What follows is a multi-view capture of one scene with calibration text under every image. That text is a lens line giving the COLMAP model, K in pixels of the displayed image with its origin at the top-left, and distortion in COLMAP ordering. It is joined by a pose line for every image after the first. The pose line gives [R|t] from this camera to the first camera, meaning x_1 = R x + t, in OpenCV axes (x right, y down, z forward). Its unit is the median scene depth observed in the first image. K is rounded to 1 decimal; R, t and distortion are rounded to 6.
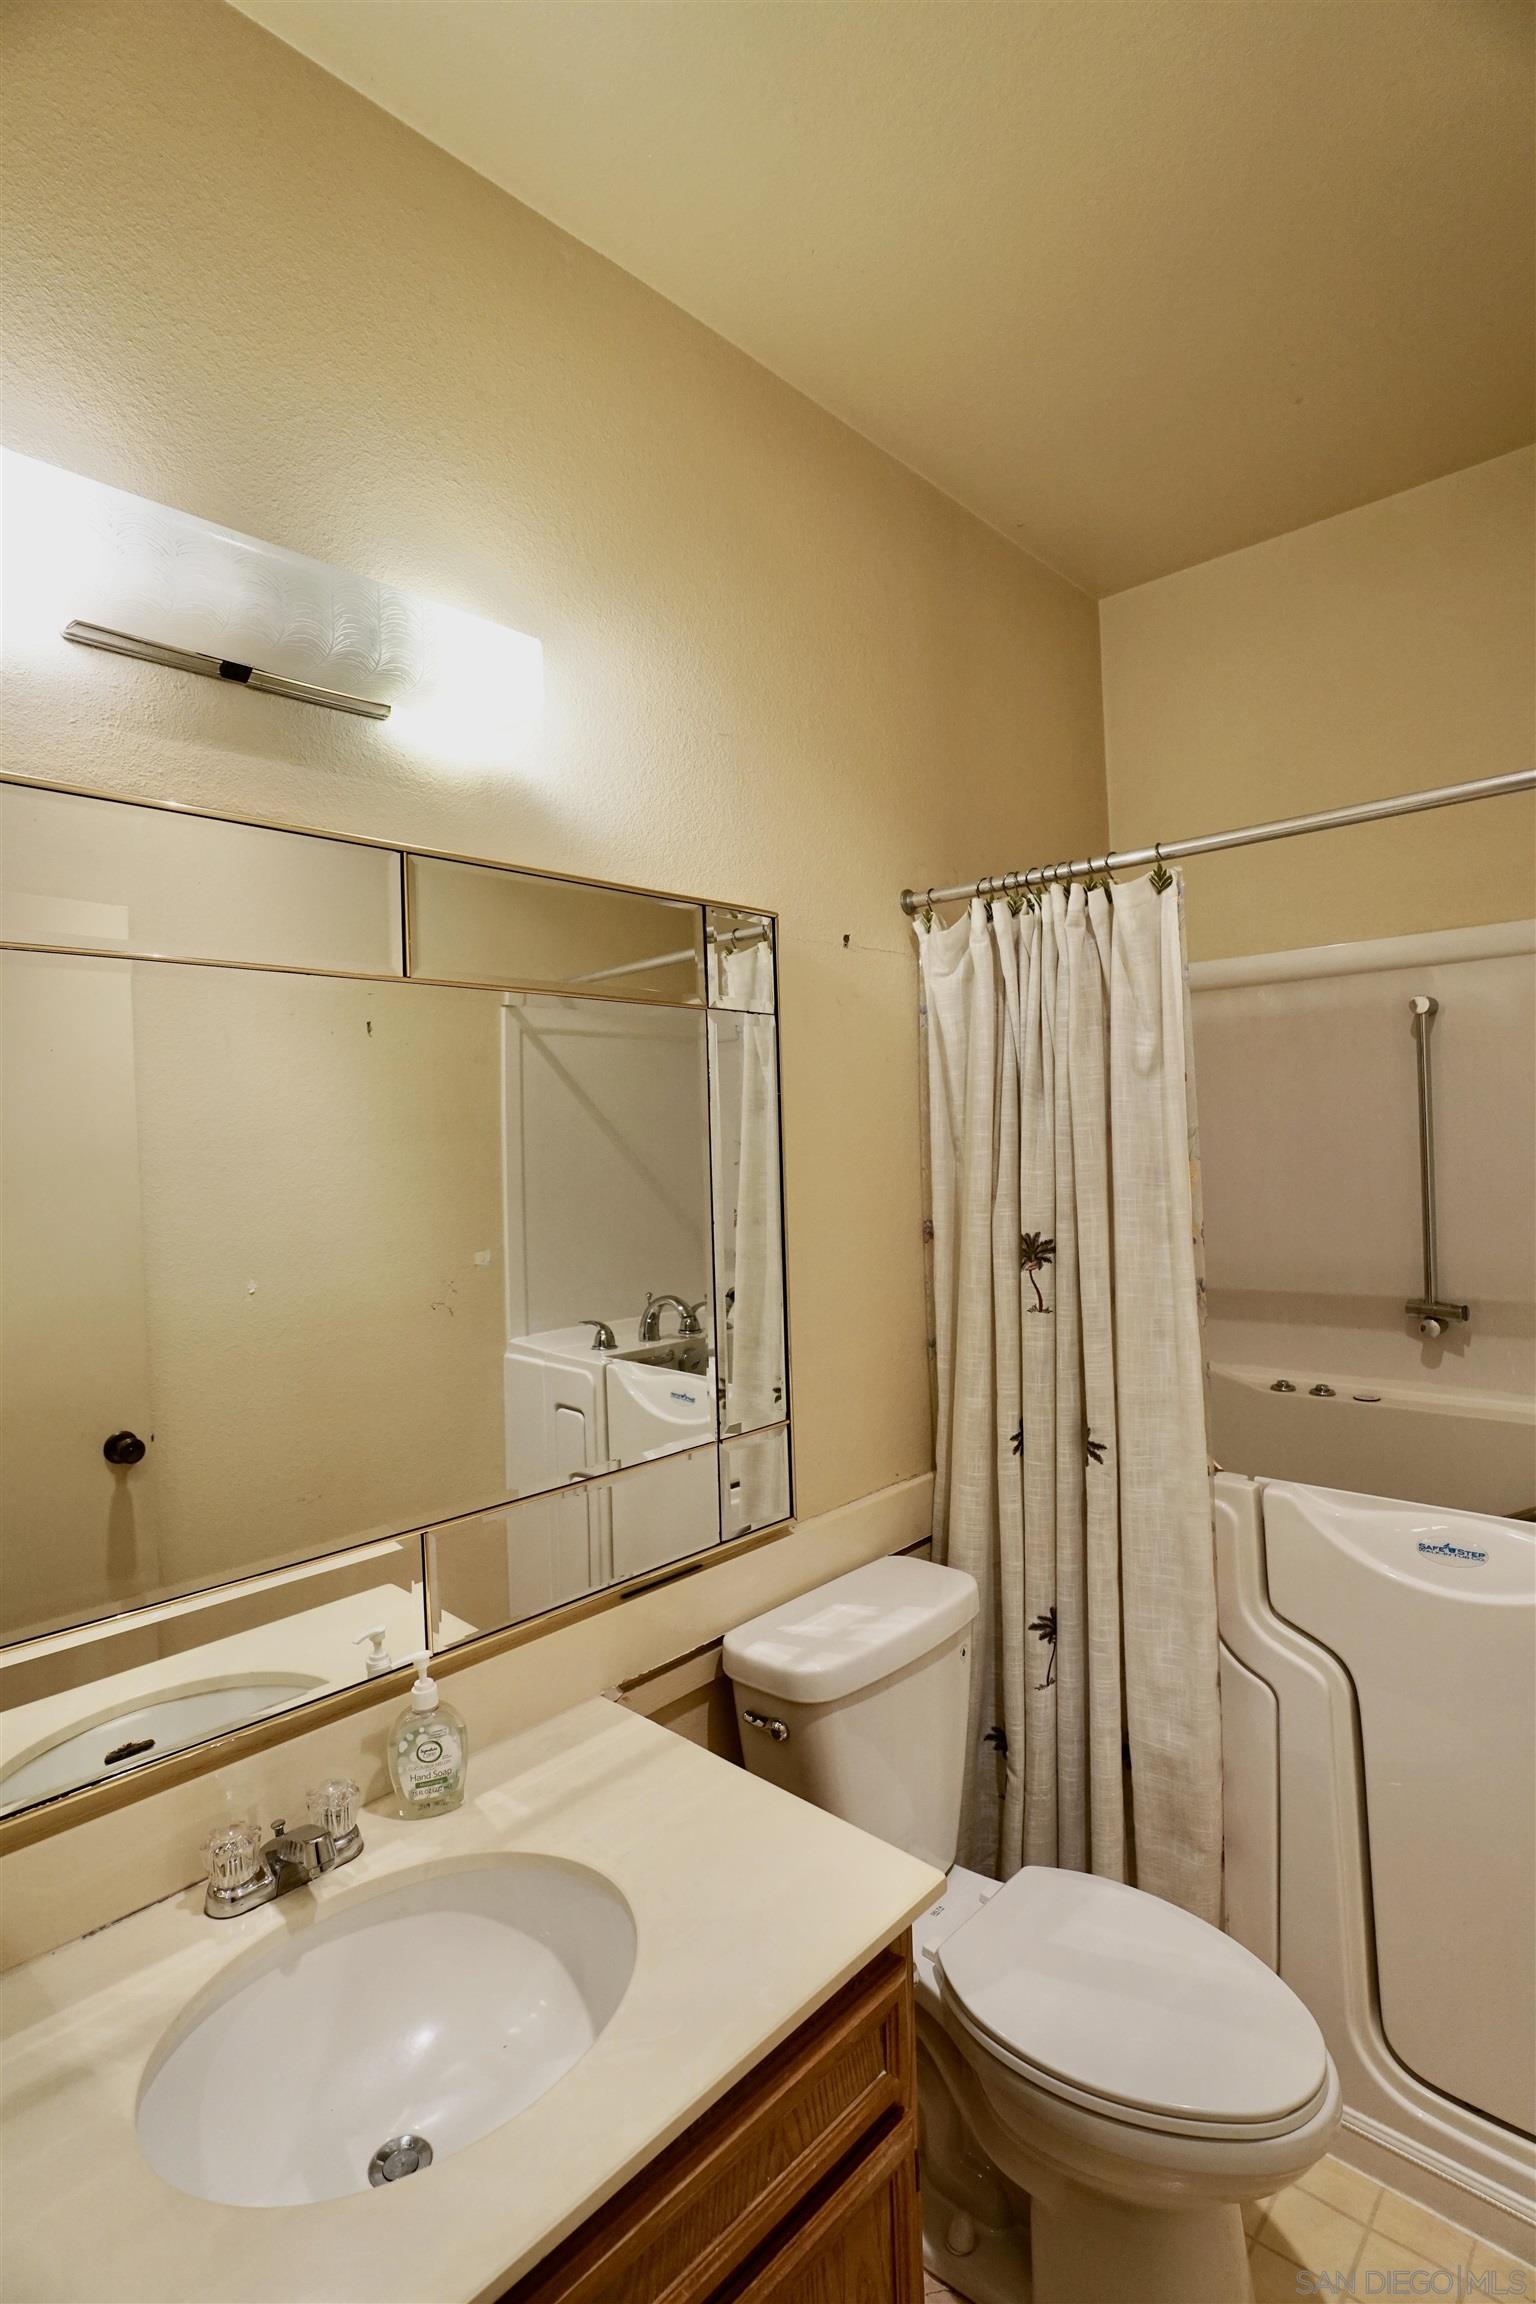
lens RADIAL K [[1097.5, 0, 771.0], [0, 1097.5, 1152.8], [0, 0, 1]] dist [-0.029936, 0.003610]
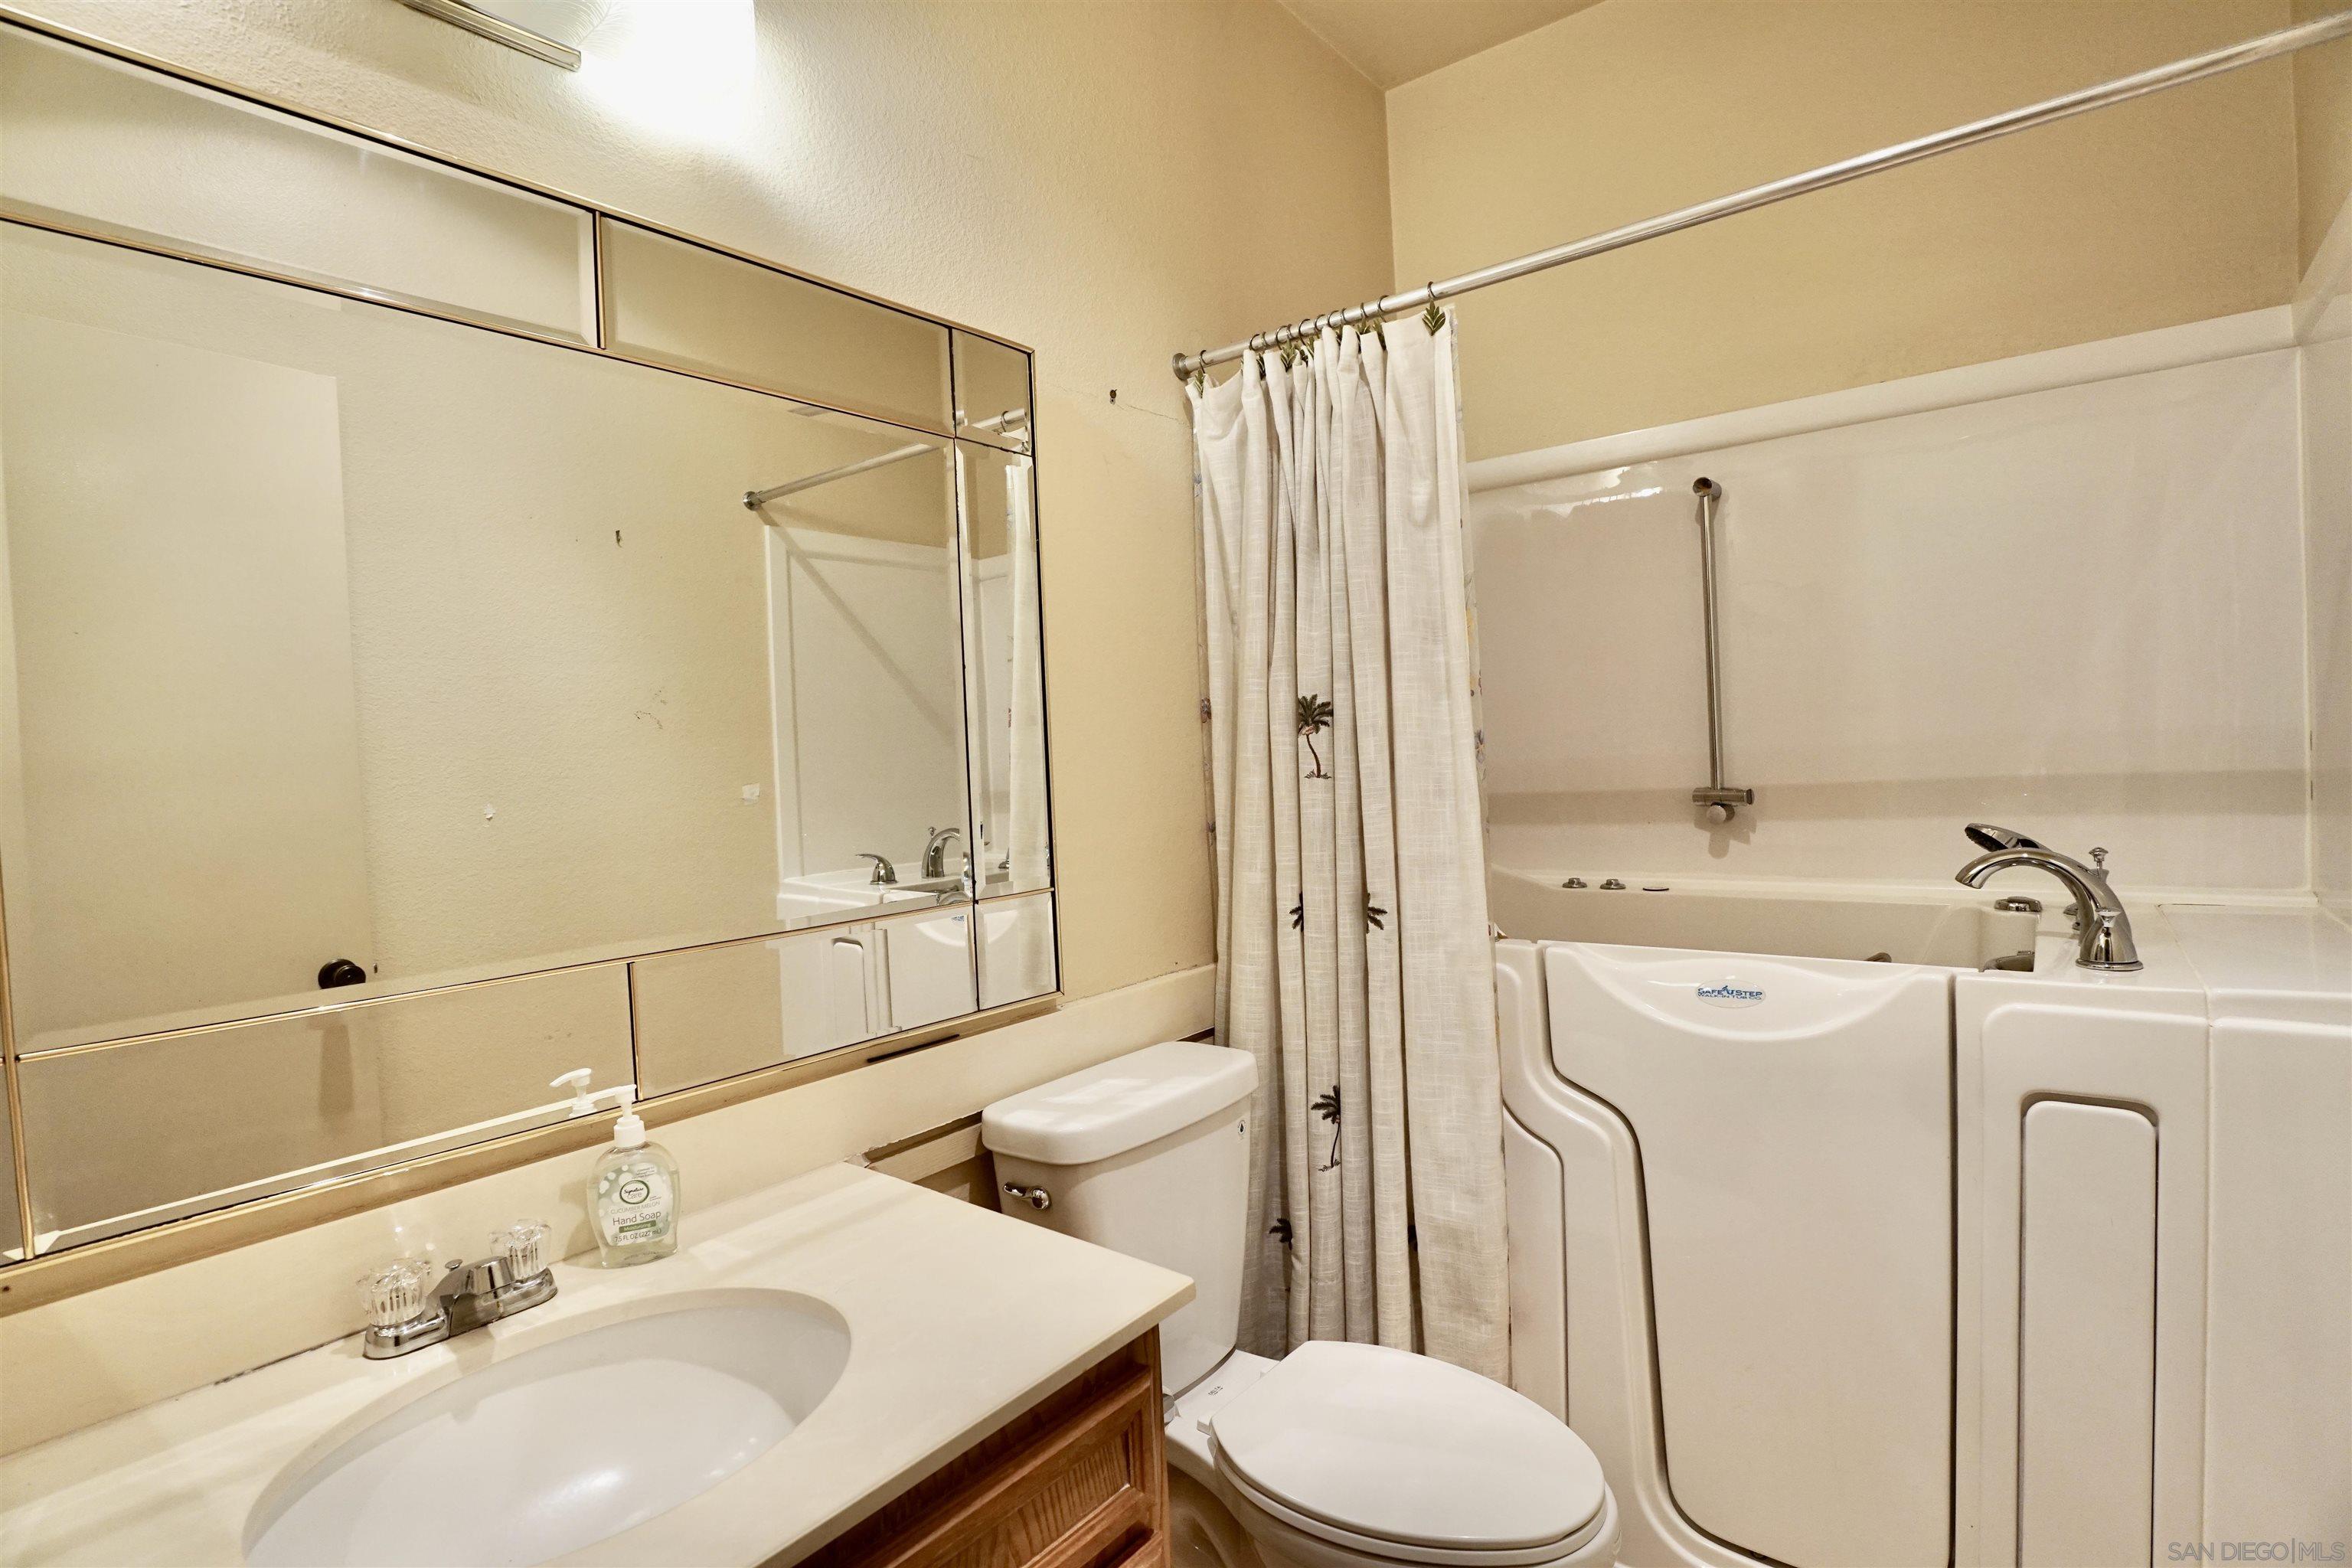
lens RADIAL K [[1120.4, 0, 1173.8], [0, 1120.4, 777.7], [0, 0, 1]] dist [-0.029936, 0.003610]
pose [[0.997039, -0.014859, 0.075445, 0.047654], [0.013796, 0.999798, 0.014588, 0.135210], [-0.075646, -0.013504, 0.997043, 0.031822]]
